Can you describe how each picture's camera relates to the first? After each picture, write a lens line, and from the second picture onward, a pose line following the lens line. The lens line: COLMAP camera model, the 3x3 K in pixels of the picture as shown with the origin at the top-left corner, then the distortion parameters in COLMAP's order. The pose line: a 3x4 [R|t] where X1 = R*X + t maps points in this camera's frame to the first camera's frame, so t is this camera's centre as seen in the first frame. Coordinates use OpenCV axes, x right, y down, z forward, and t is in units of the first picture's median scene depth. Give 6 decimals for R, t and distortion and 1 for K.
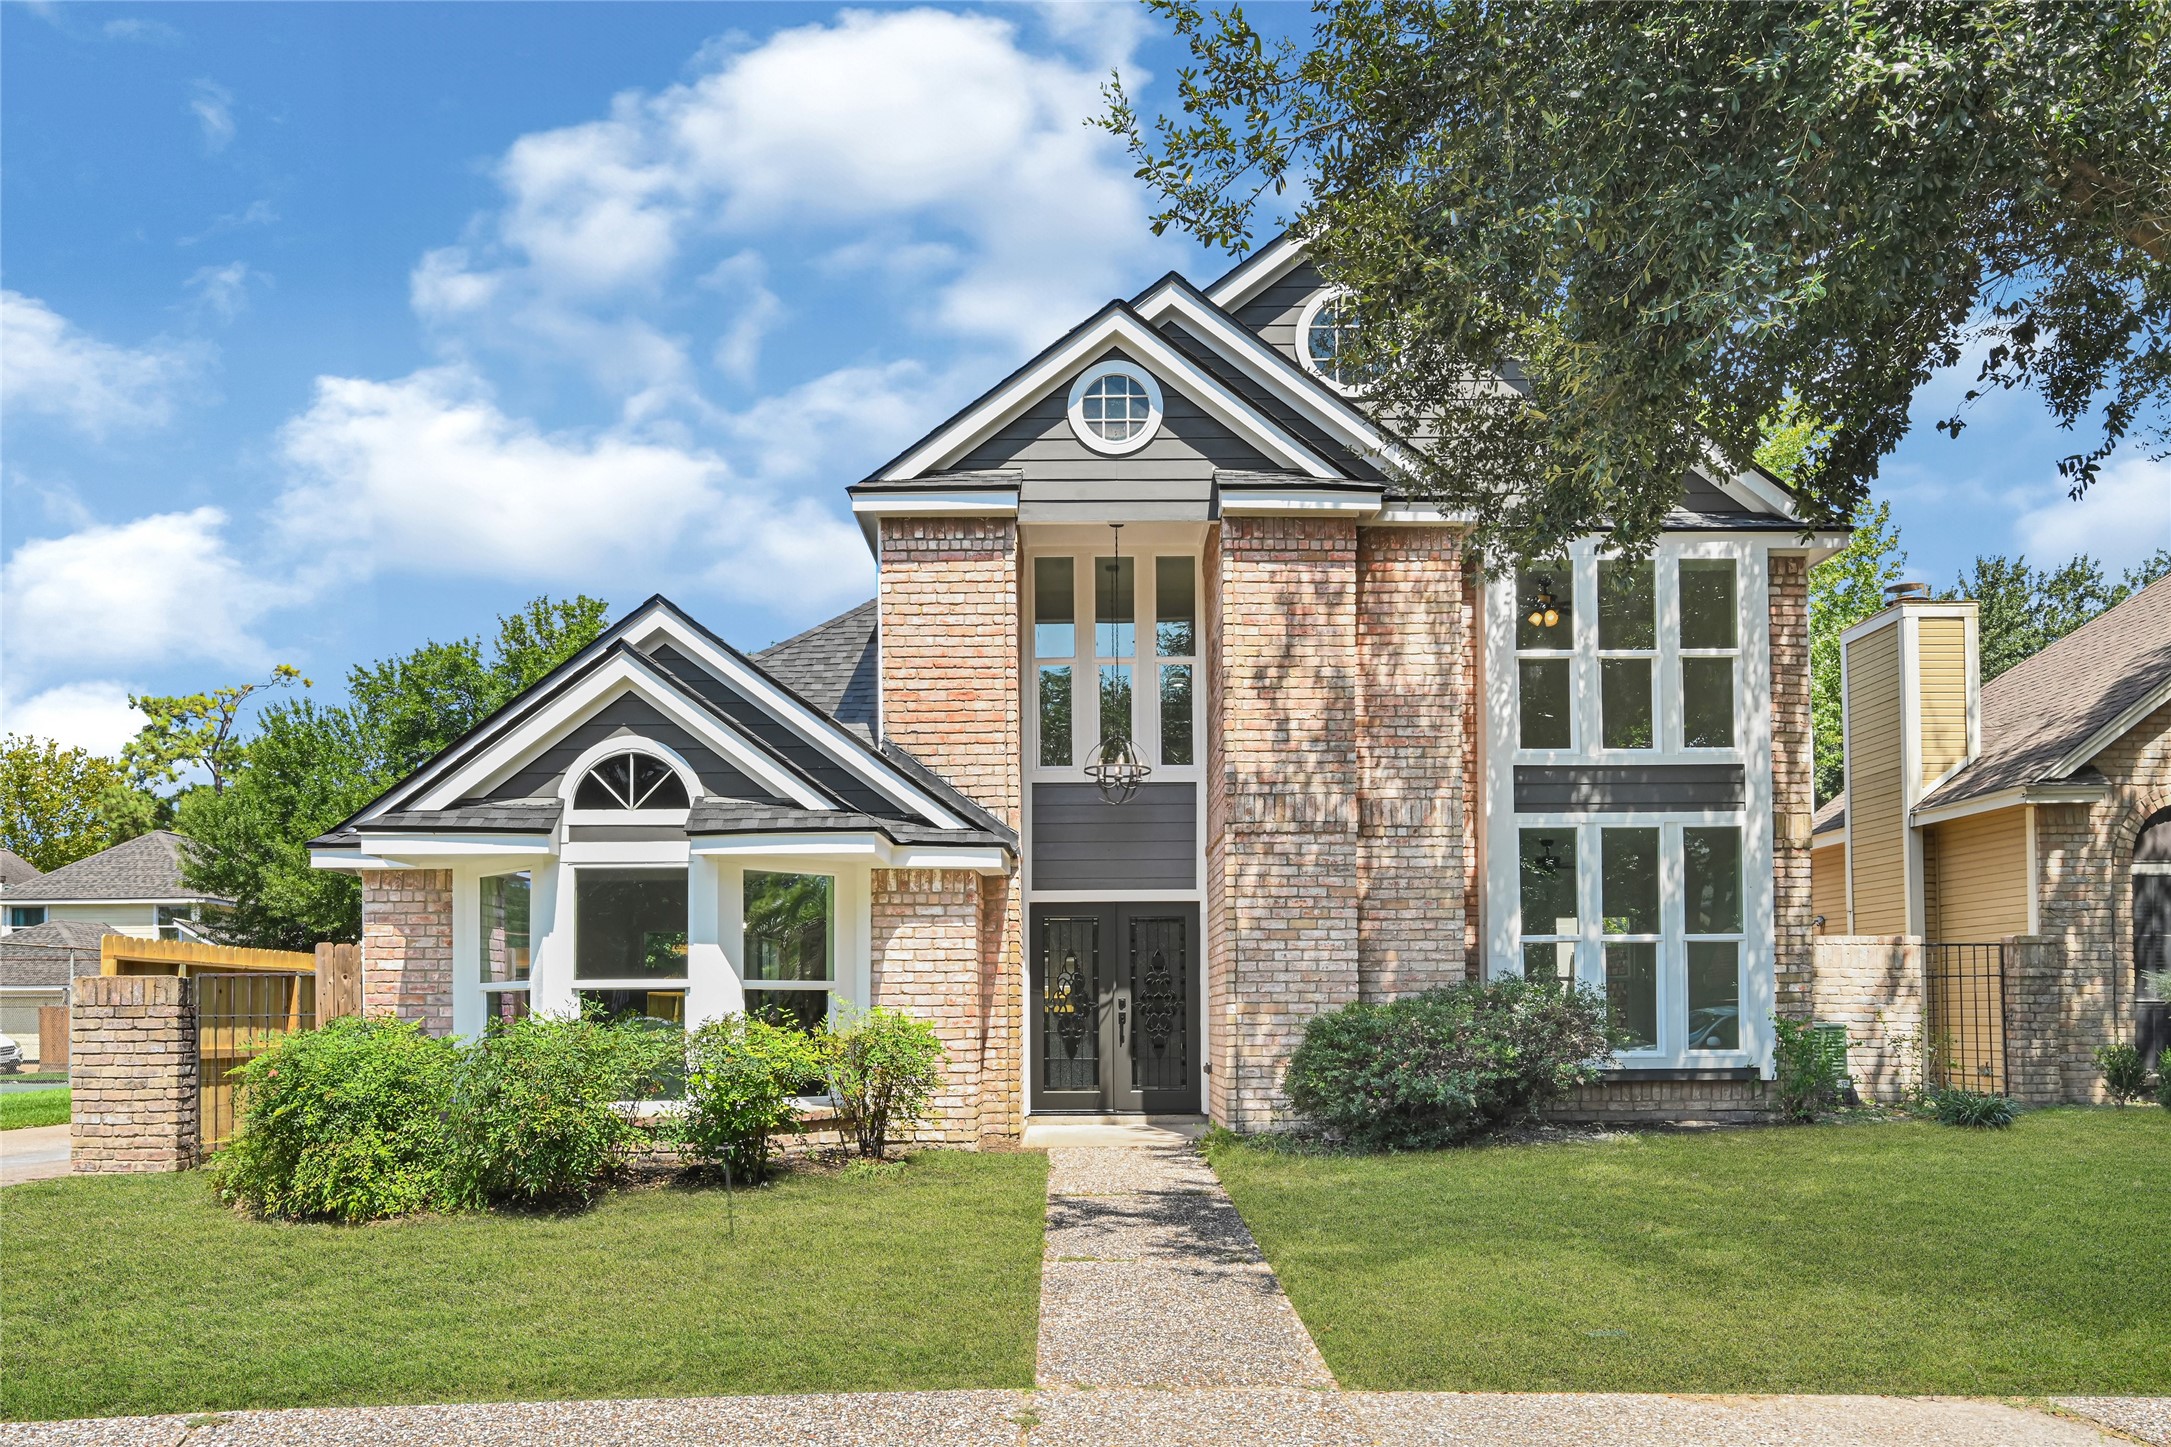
lens RADIAL K [[1471.0, 0, 1081.5], [0, 1471.0, 805.1], [0, 0, 1]] dist [-0.000448, -0.002565]
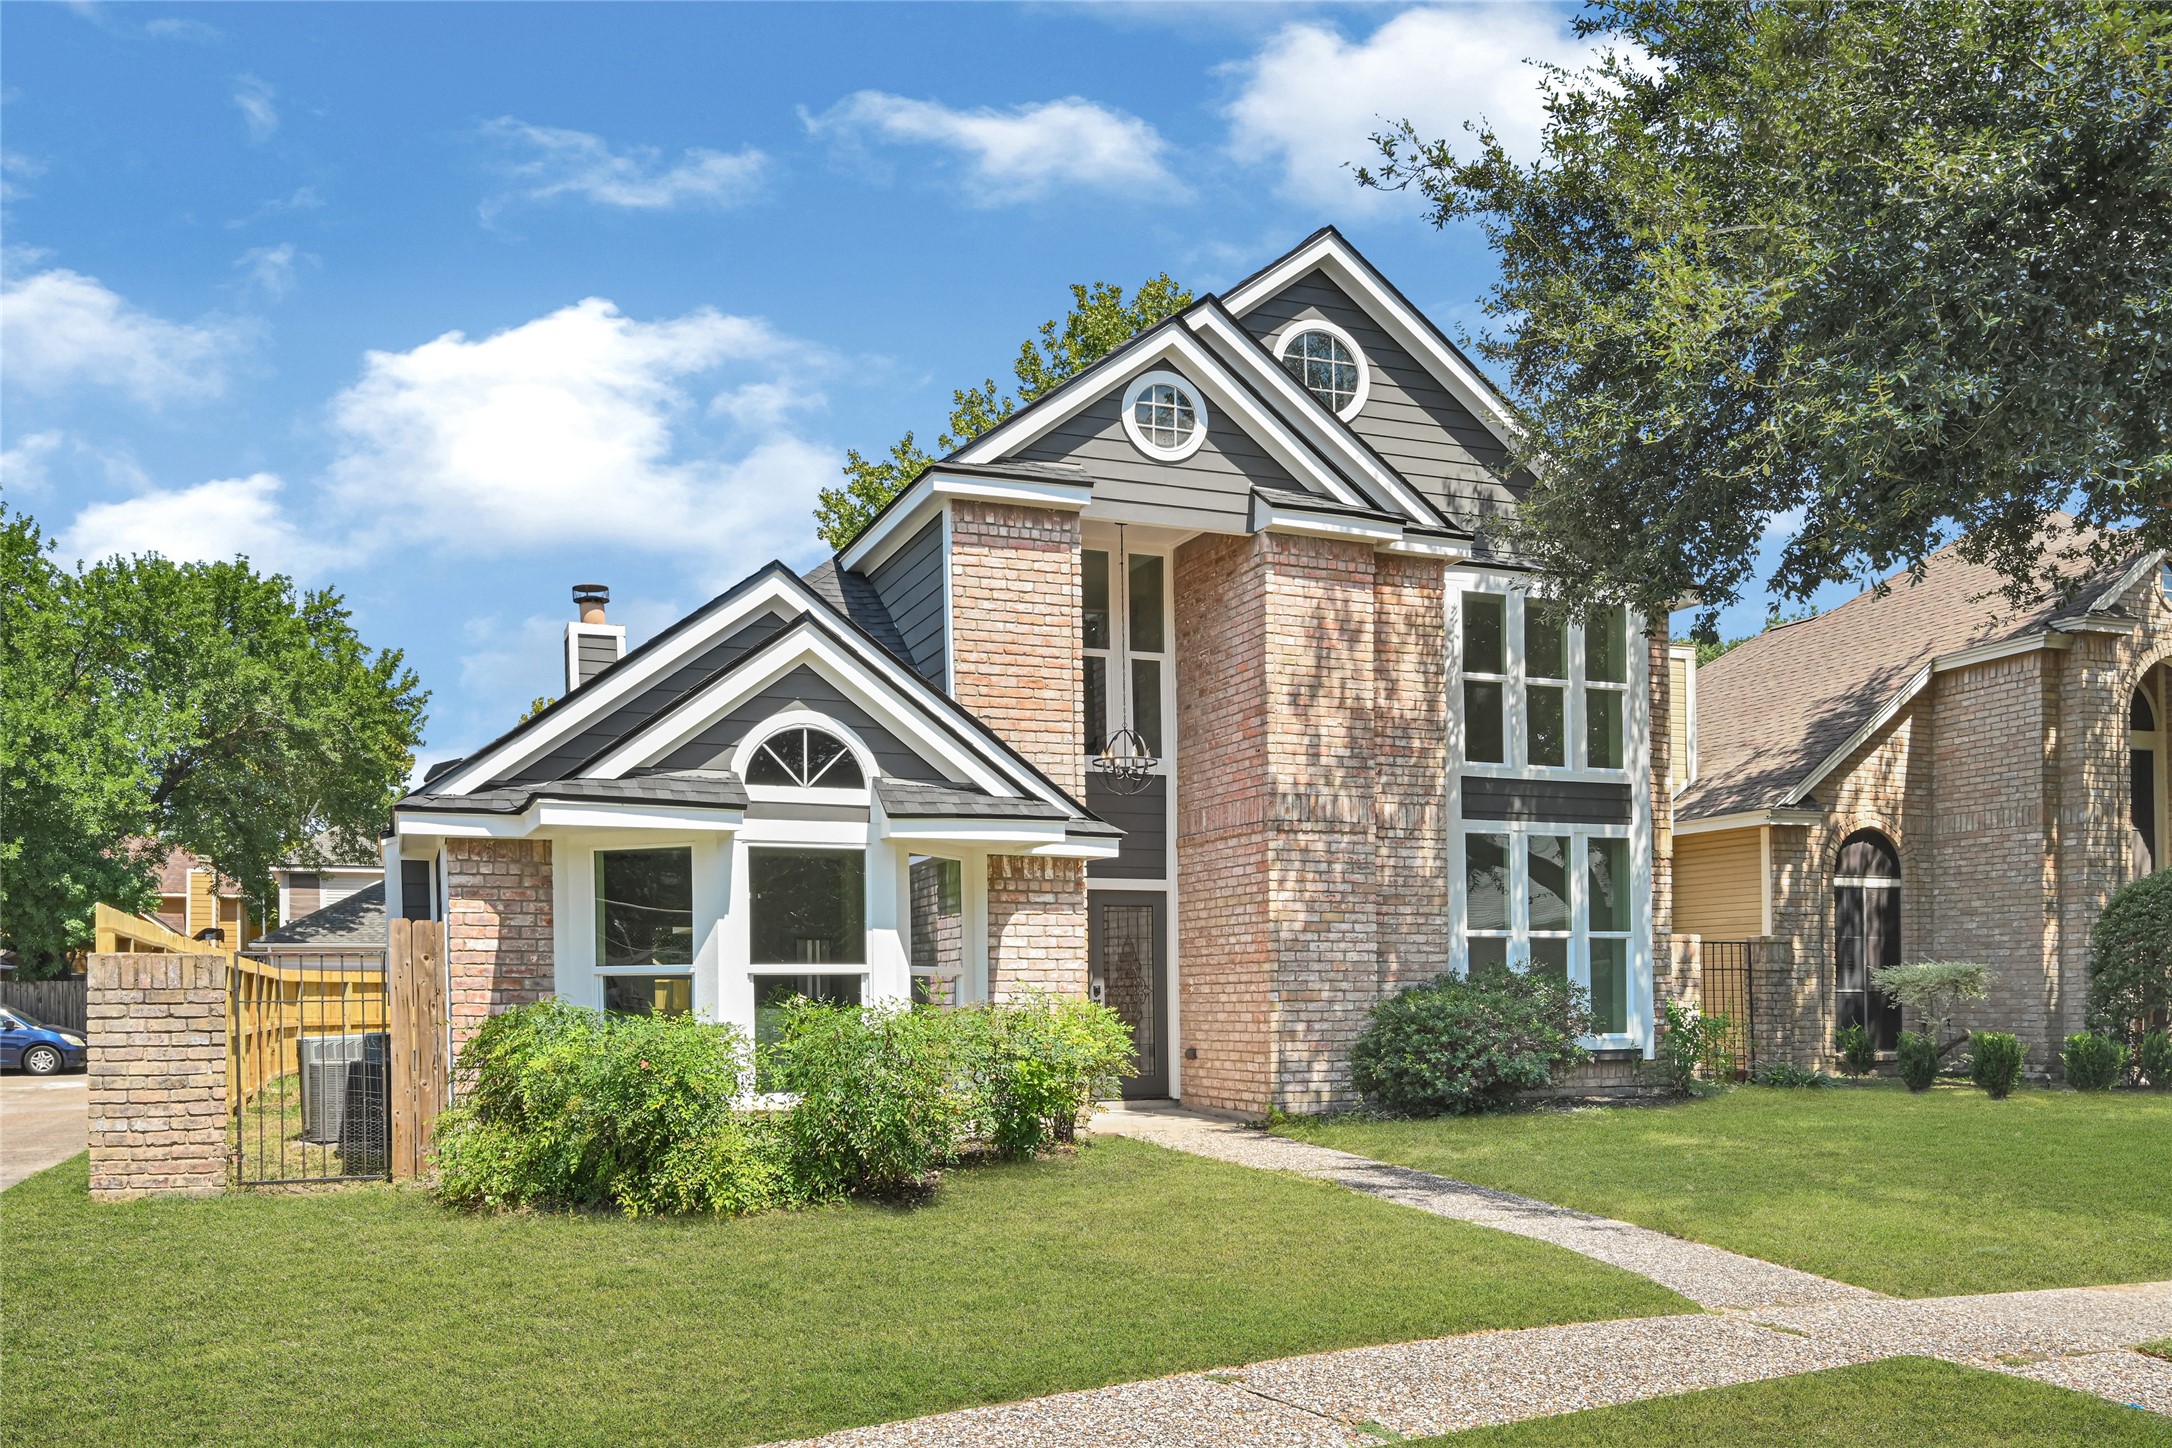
lens RADIAL K [[1539.9, 0, 1095.5], [0, 1539.9, 720.8], [0, 0, 1]] dist [-0.005131, 0.015403]
pose [[0.947248, 0.059612, 0.314910, -0.364950], [-0.047667, 0.997826, -0.045502, -0.002809], [-0.316938, 0.028091, 0.948030, -0.014164]]
